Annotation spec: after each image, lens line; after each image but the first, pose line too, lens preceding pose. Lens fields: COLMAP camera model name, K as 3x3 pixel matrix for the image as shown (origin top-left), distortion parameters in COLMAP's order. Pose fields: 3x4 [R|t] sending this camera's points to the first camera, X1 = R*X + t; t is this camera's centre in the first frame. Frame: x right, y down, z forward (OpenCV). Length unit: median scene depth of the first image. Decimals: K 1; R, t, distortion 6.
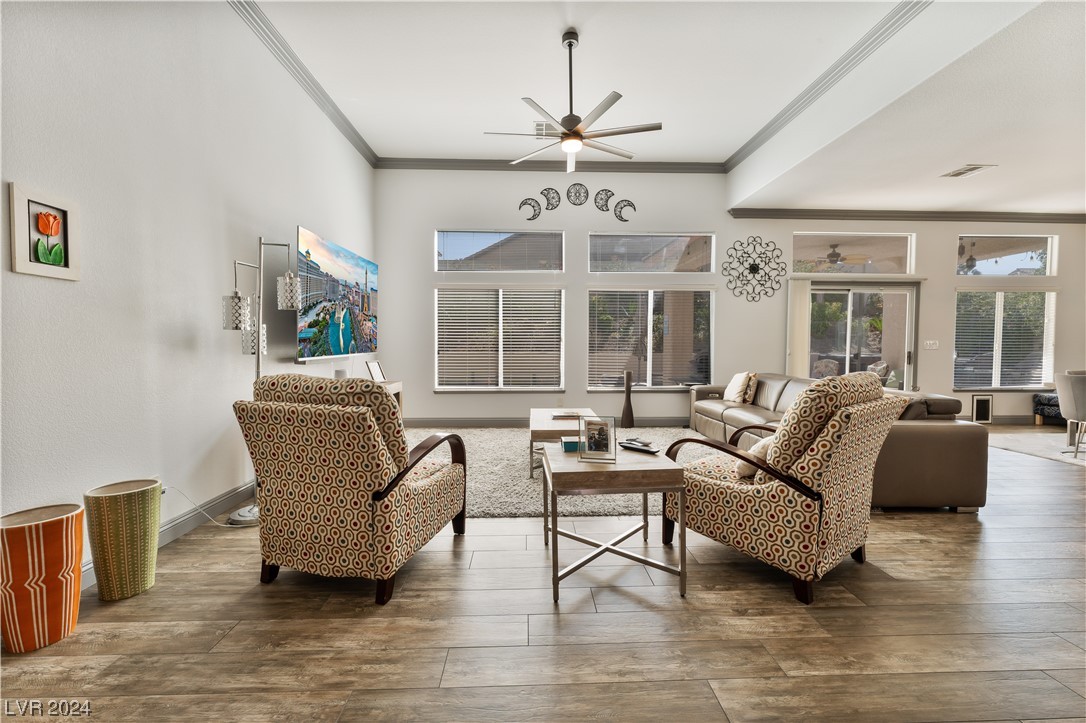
lens RADIAL K [[446.6, 0, 543.0], [0, 446.6, 361.5], [0, 0, 1]] dist [0.000878, 0.000014]
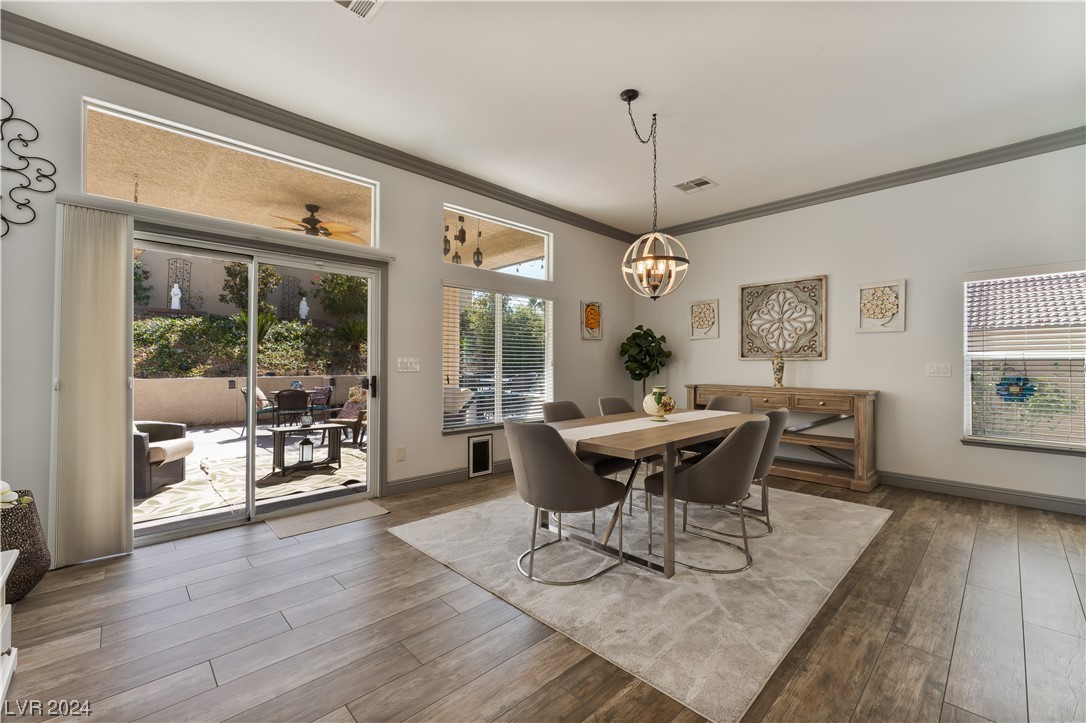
lens RADIAL K [[446.6, 0, 543.0], [0, 446.6, 361.5], [0, 0, 1]] dist [0.000878, 0.000014]
pose [[0.746816, 0.002797, 0.665025, 0.591194], [0.027251, 0.999023, -0.034804, -0.014999], [-0.664473, 0.044115, 0.746009, 0.403736]]
